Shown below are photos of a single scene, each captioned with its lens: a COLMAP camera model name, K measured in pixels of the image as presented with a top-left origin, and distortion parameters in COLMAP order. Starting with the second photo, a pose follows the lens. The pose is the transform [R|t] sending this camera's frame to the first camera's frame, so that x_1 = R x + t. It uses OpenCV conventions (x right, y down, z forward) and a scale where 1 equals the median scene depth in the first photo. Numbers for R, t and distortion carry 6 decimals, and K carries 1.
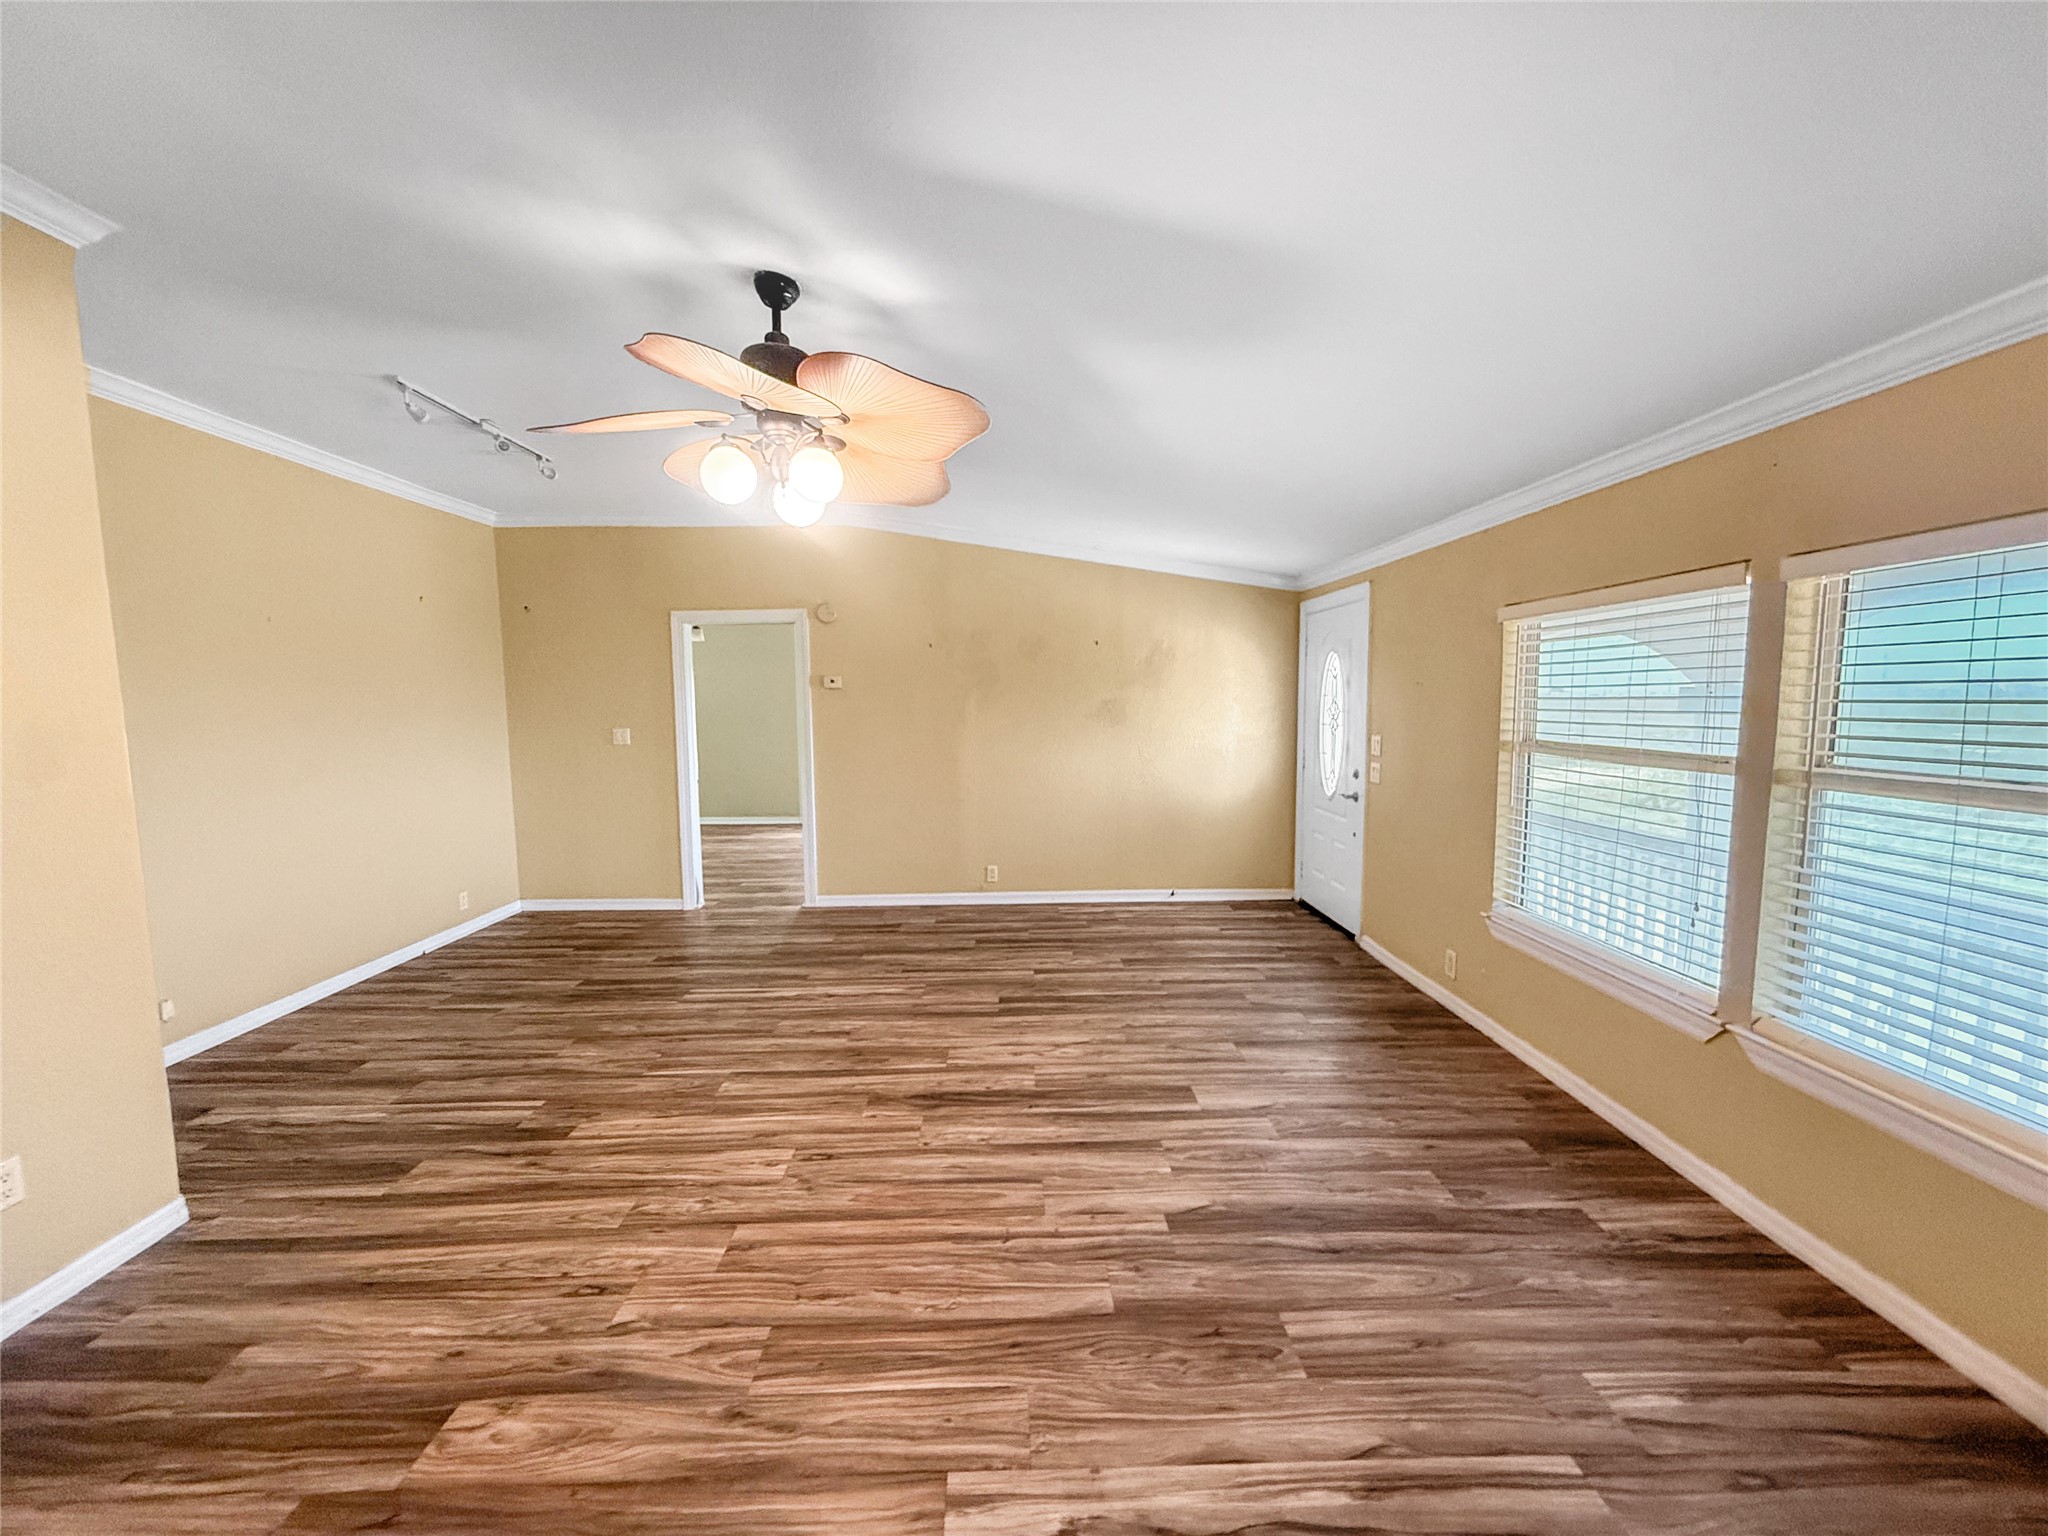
lens RADIAL K [[828.6, 0, 1024.0], [0, 828.6, 768.0], [0, 0, 1]] dist [0.000059, -0.000246]
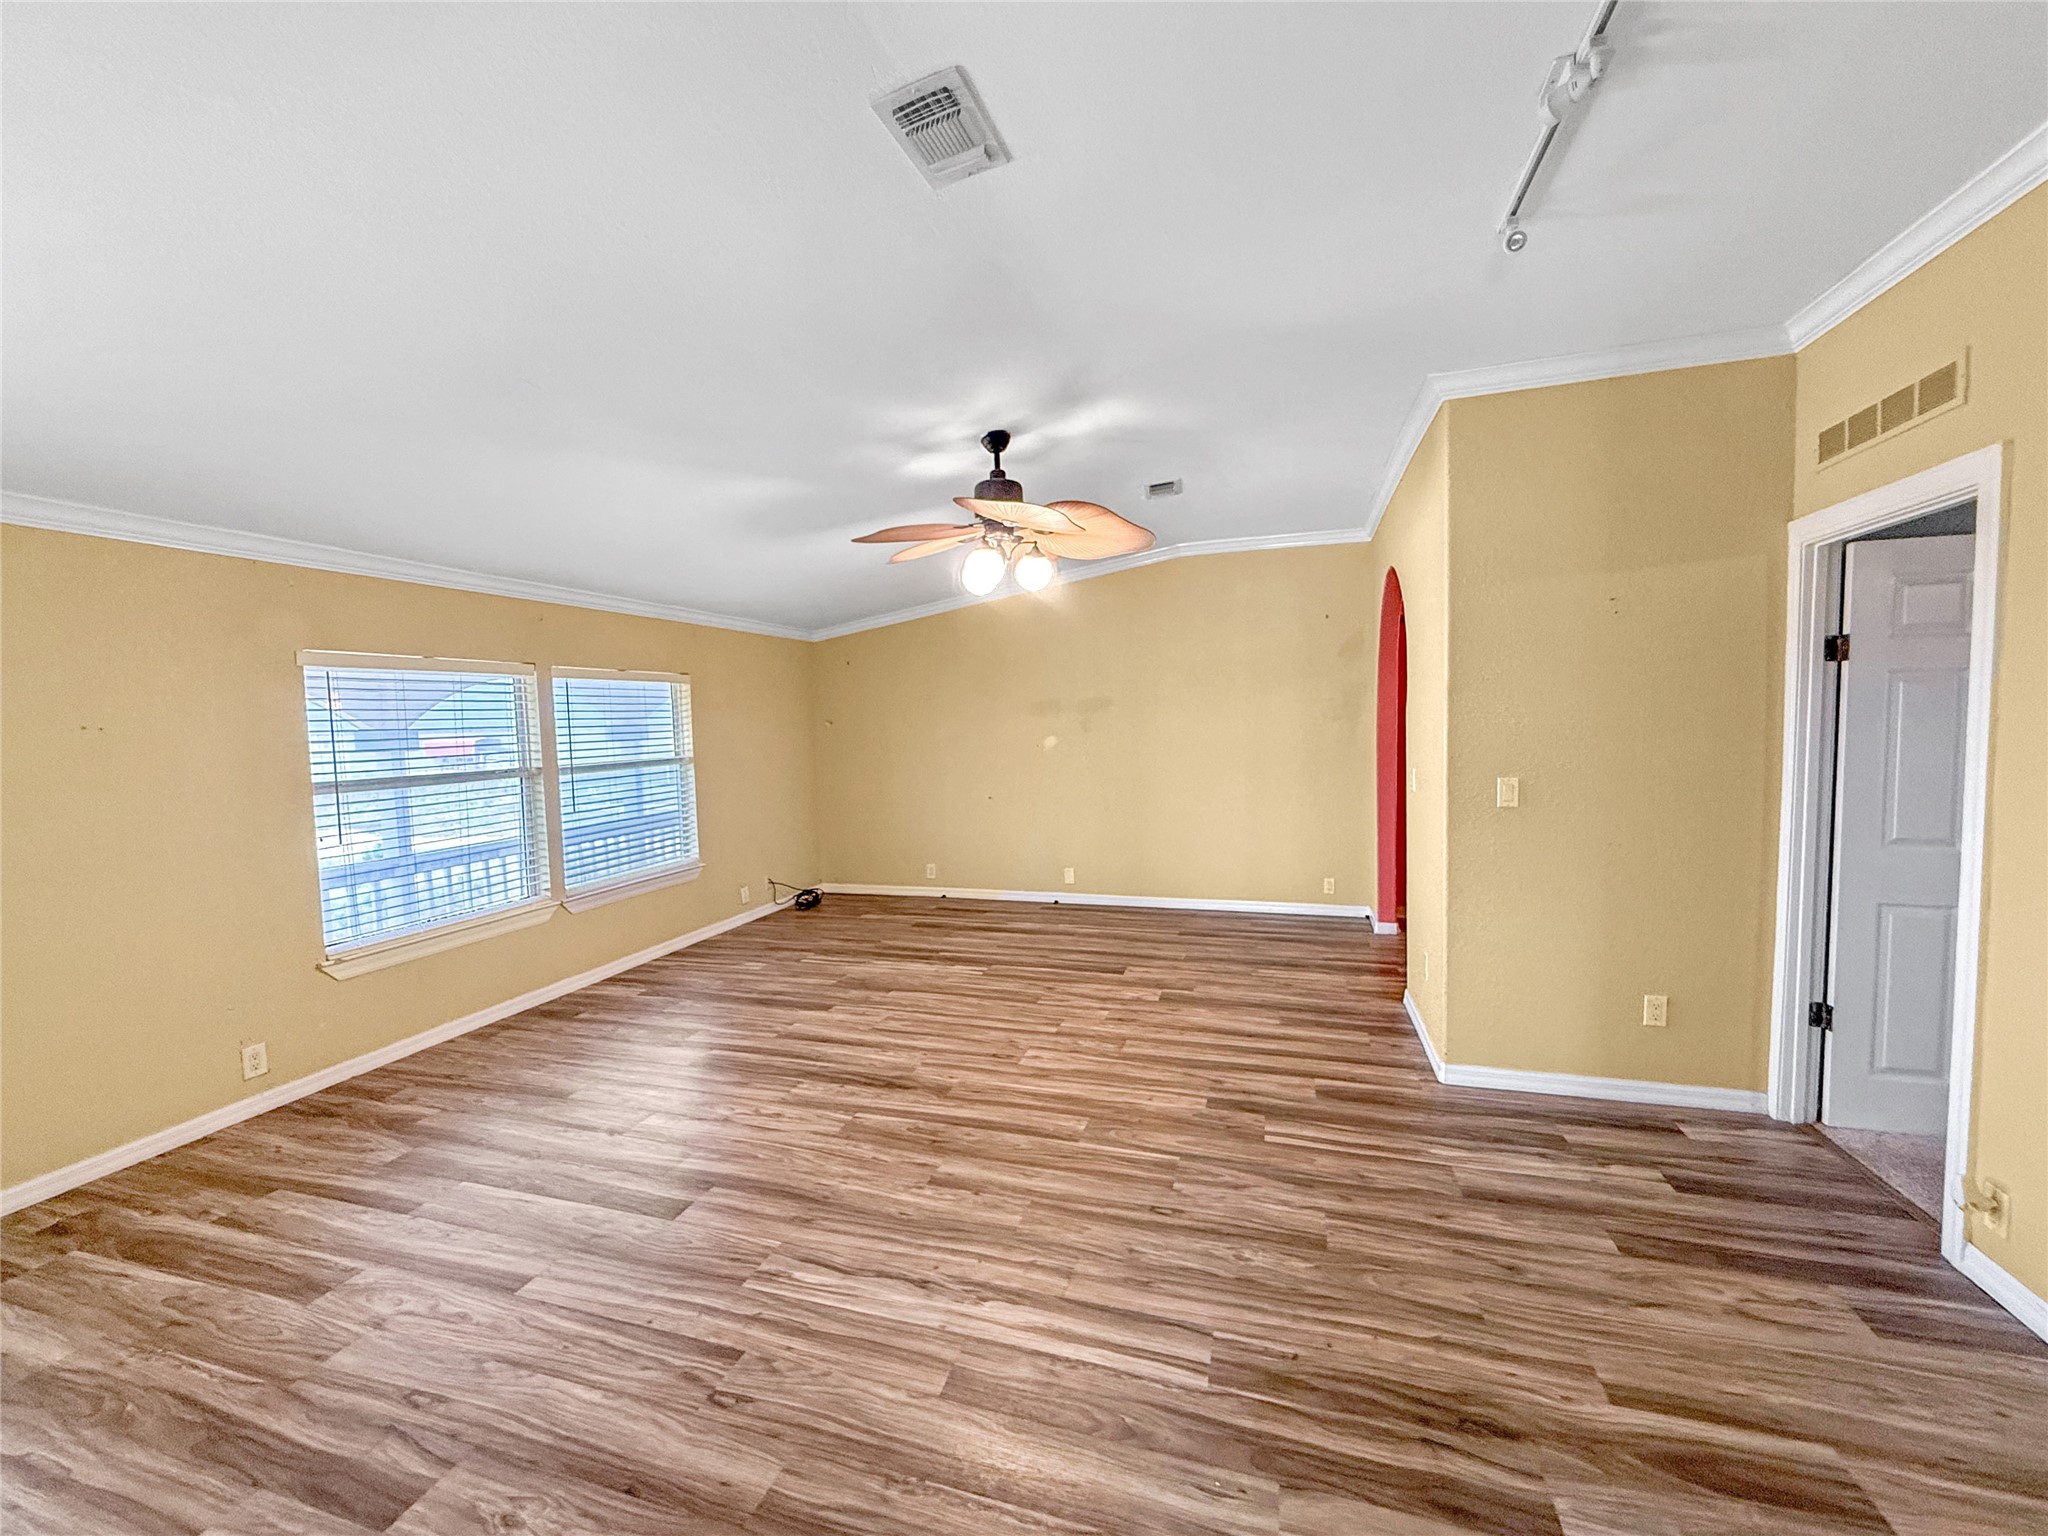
lens RADIAL K [[828.6, 0, 1024.0], [0, 828.6, 768.0], [0, 0, 1]] dist [0.000059, -0.000246]
pose [[-0.949199, 0.013847, 0.314371, -0.708332], [0.060419, 0.988463, 0.138889, -0.181503], [-0.308821, 0.150828, -0.939085, 2.171661]]
